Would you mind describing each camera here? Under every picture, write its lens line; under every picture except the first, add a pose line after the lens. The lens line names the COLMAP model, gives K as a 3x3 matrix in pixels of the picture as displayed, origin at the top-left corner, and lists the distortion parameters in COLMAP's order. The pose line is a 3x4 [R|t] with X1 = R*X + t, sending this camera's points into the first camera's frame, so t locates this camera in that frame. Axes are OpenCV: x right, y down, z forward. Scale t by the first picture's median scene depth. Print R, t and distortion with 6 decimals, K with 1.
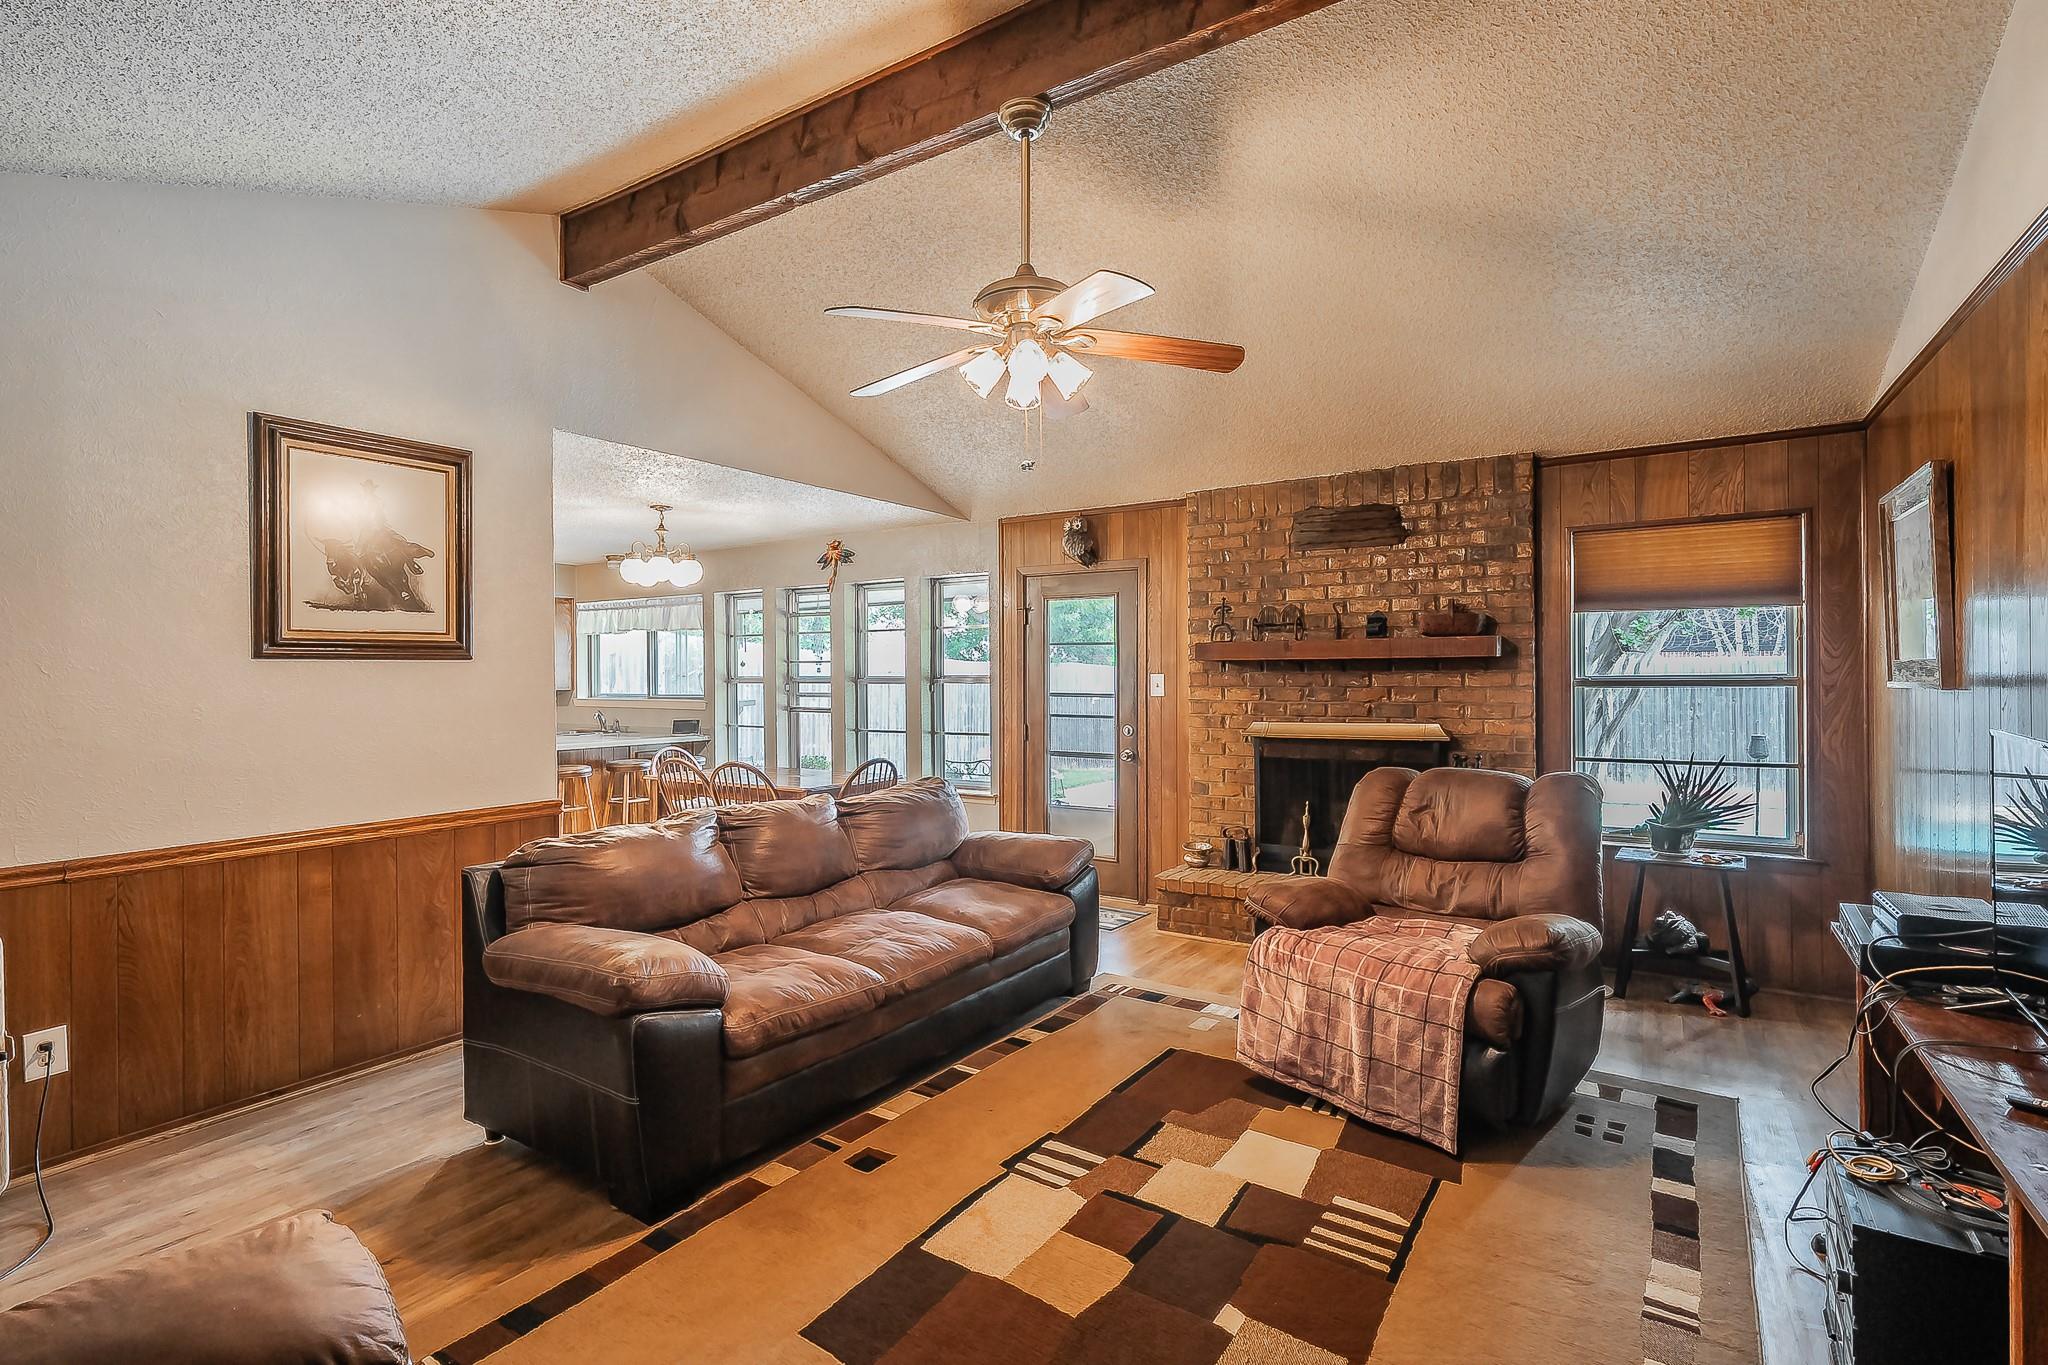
lens RADIAL K [[953.0, 0, 1031.8], [0, 953.0, 675.3], [0, 0, 1]] dist [0.000902, -0.000030]
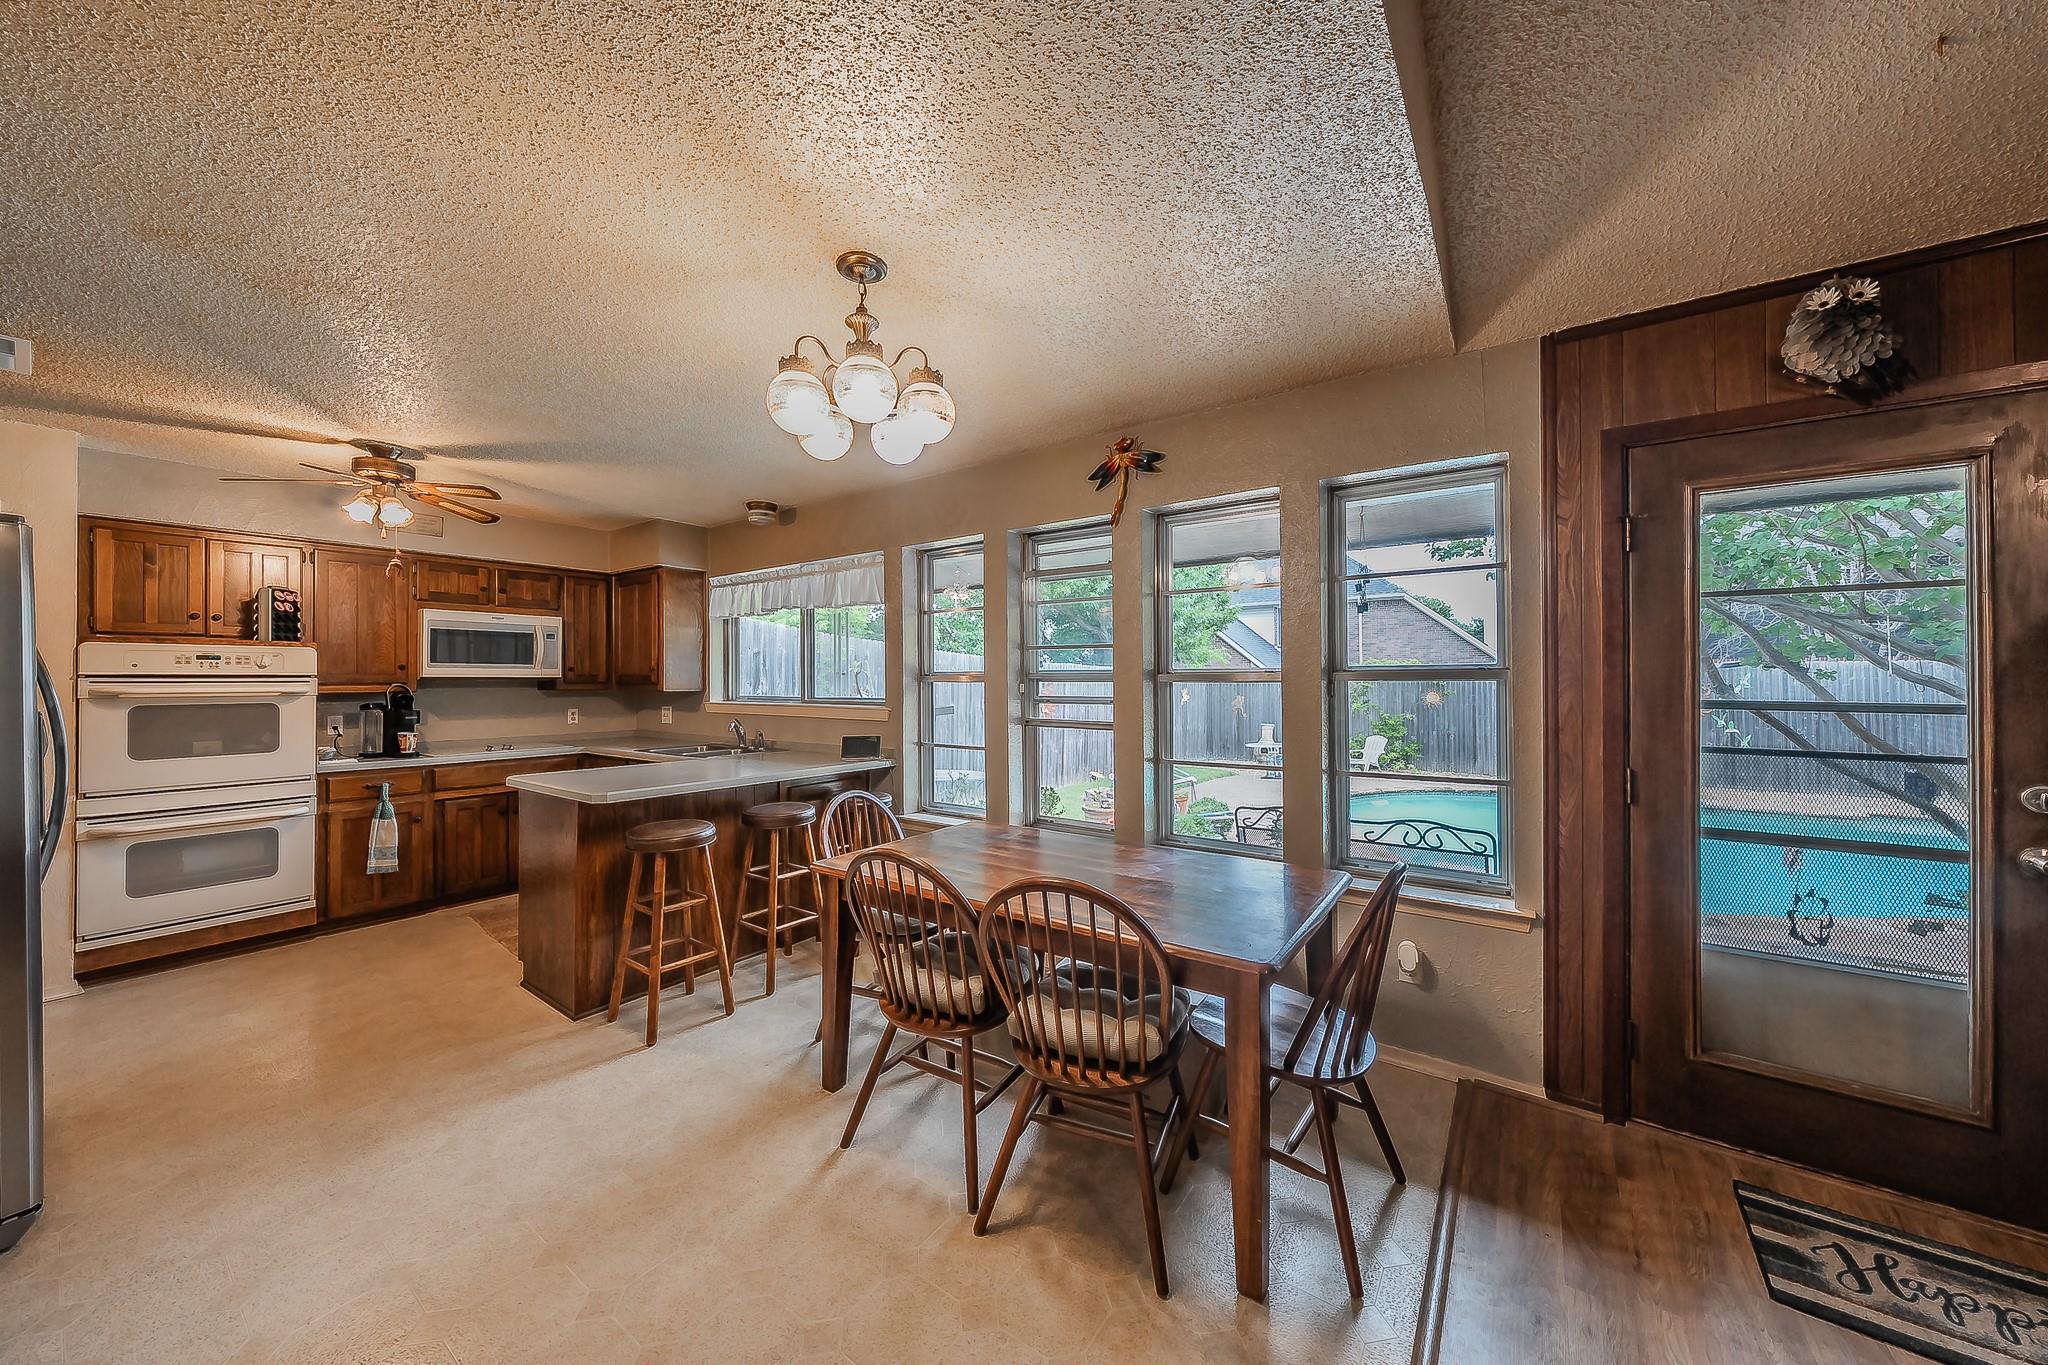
lens RADIAL K [[701.4, 0, 1018.6], [0, 701.4, 673.1], [0, 0, 1]] dist [-0.003329, 0.000708]
pose [[0.998246, 0.000455, -0.059207, -0.231946], [-0.000955, 0.999964, -0.008409, 0.006442], [0.059201, 0.008451, 0.998210, 0.535147]]
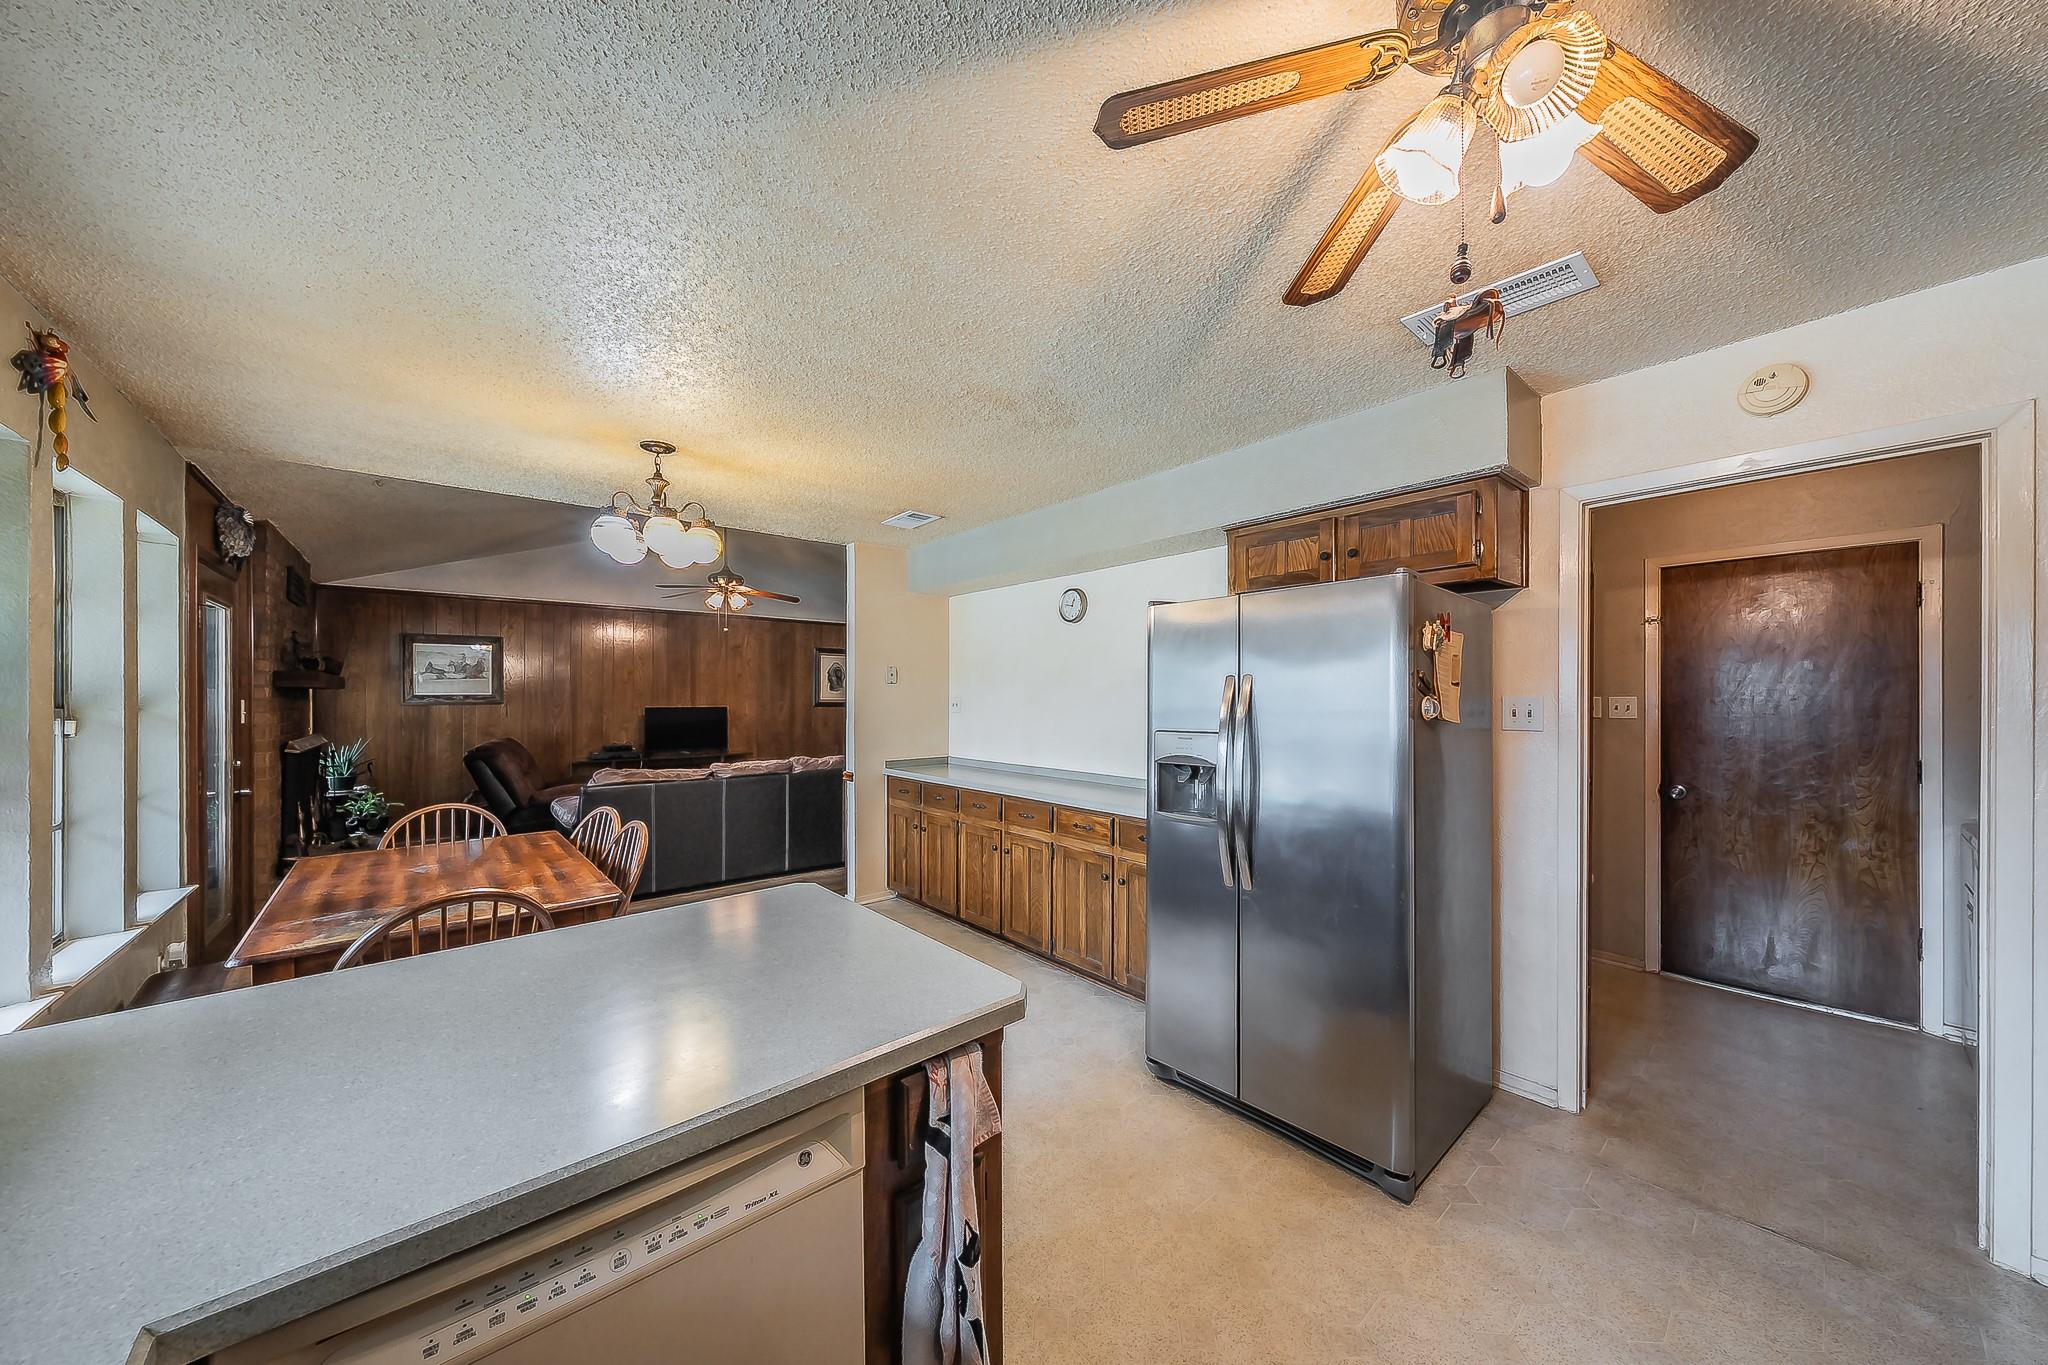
lens RADIAL K [[701.4, 0, 1027.1], [0, 701.4, 695.0], [0, 0, 1]] dist [-0.003329, 0.000708]
pose [[-0.954940, 0.007958, 0.296692, -0.605367], [0.007211, 0.999967, -0.003610, 0.001400], [-0.296711, -0.001308, -0.954967, 1.084818]]
